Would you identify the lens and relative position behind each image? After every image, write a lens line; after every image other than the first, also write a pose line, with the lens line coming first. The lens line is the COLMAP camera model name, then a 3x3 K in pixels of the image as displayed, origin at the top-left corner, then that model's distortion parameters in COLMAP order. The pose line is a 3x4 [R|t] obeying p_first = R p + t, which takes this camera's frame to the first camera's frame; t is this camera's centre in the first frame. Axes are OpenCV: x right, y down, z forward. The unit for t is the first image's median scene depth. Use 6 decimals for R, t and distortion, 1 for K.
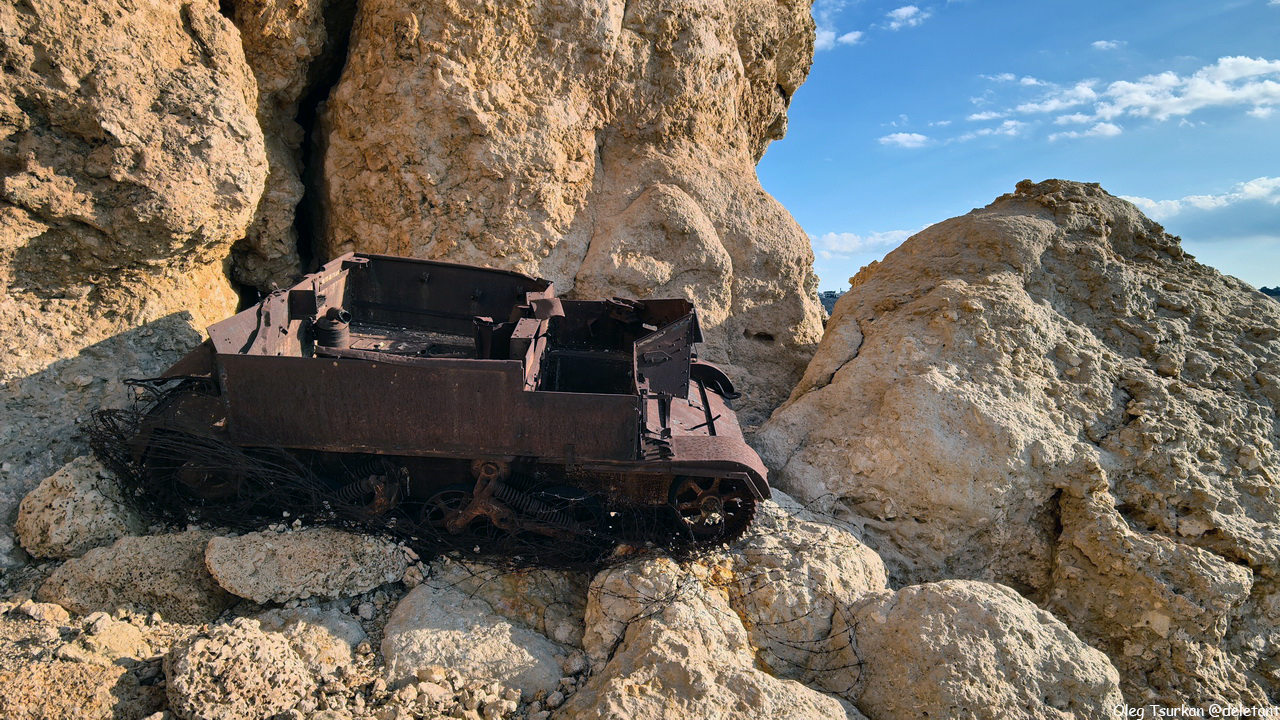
lens RADIAL K [[769.9, 0, 647.4], [0, 769.9, 363.9], [0, 0, 1]] dist [-0.007466, 0.006420]
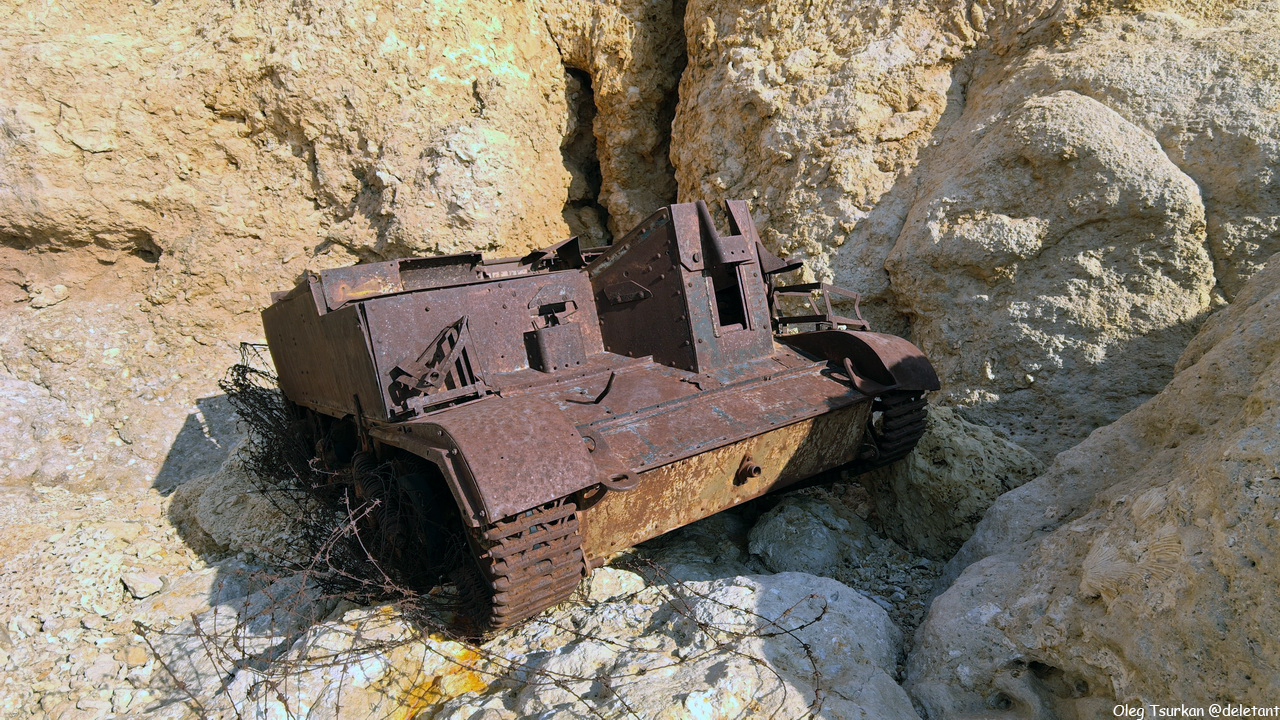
lens RADIAL K [[713.8, 0, 635.1], [0, 713.8, 355.6], [0, 0, 1]] dist [-0.003455, 0.001892]
pose [[0.514062, -0.080071, -0.854008, 0.401593], [-0.102648, 0.982736, -0.153928, 0.101817], [0.851589, 0.166791, 0.496968, 0.633809]]
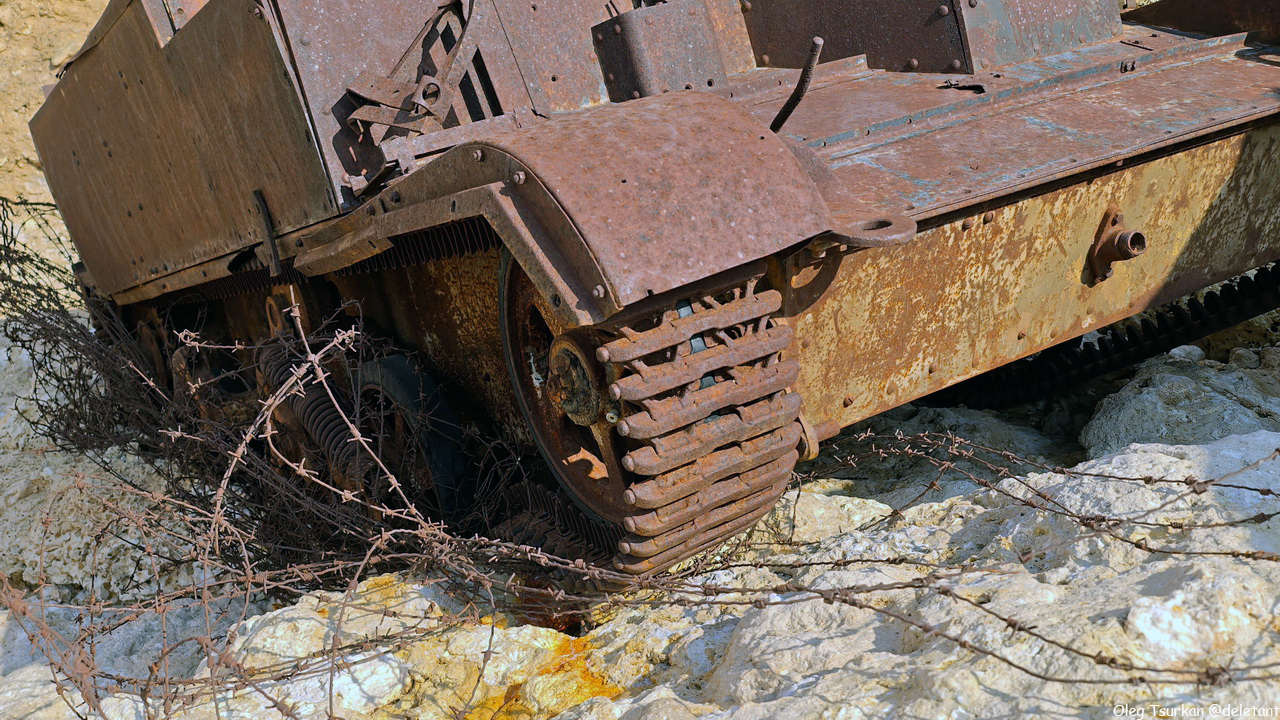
lens RADIAL K [[1355.2, 0, 634.2], [0, 1355.2, 361.4], [0, 0, 1]] dist [0.058917, 0.000000]
pose [[0.456502, -0.069919, -0.886971, 0.337997], [-0.026312, 0.995410, -0.092010, 0.166690], [0.889333, 0.065341, 0.452567, 0.628279]]
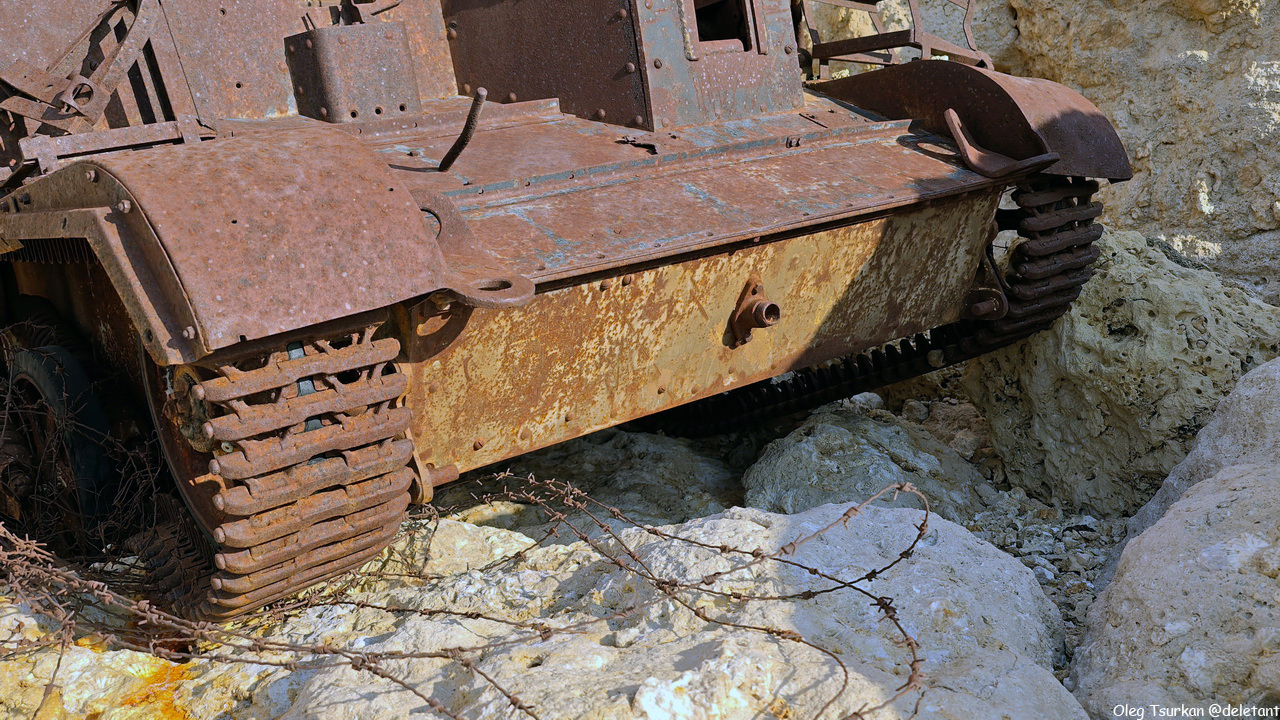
lens RADIAL K [[1355.2, 0, 641.3], [0, 1355.2, 339.7], [0, 0, 1]] dist [0.058917, 0.000000]
pose [[0.593428, -0.023964, -0.804530, 0.366622], [-0.099245, 0.989751, -0.102685, 0.148471], [0.798745, 0.140782, 0.584968, 0.656789]]
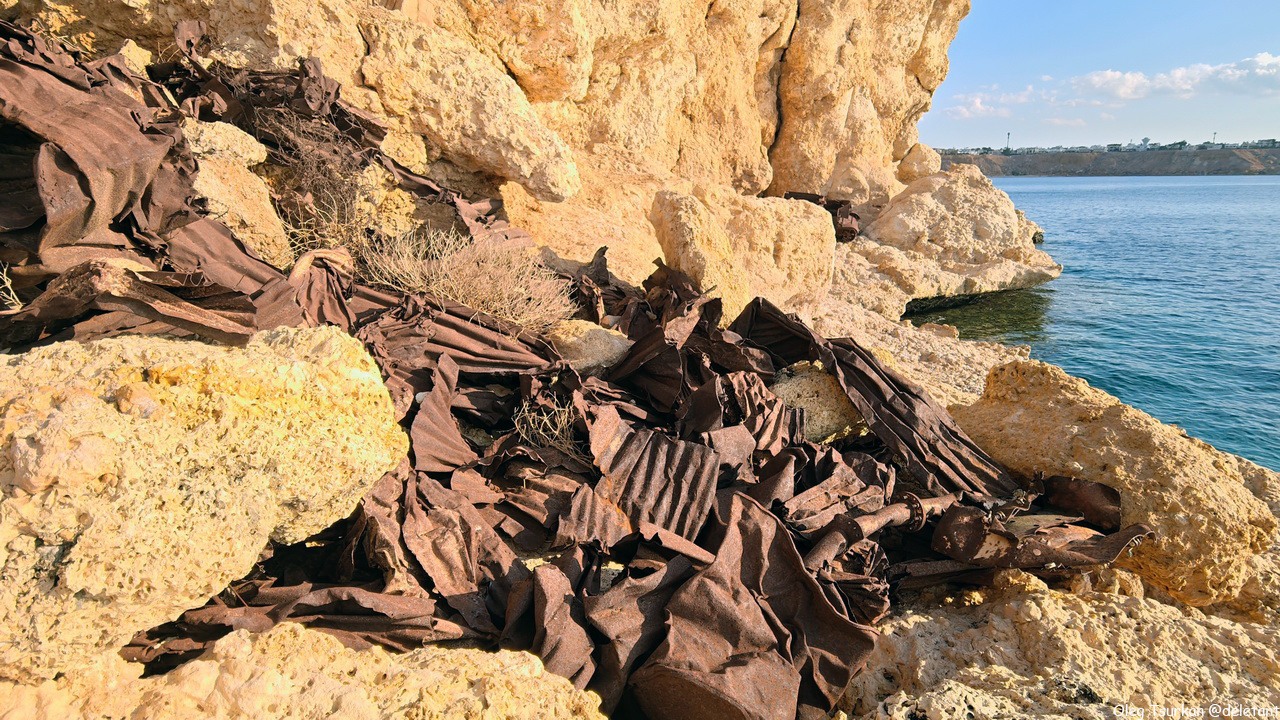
lens RADIAL K [[769.9, 0, 631.6], [0, 769.9, 358.9], [0, 0, 1]] dist [-0.007466, 0.006420]
pose [[0.944130, 0.066219, -0.322851, 0.379964], [-0.009020, 0.984432, 0.175536, 0.069630], [0.329449, -0.162816, 0.930029, -4.221712]]
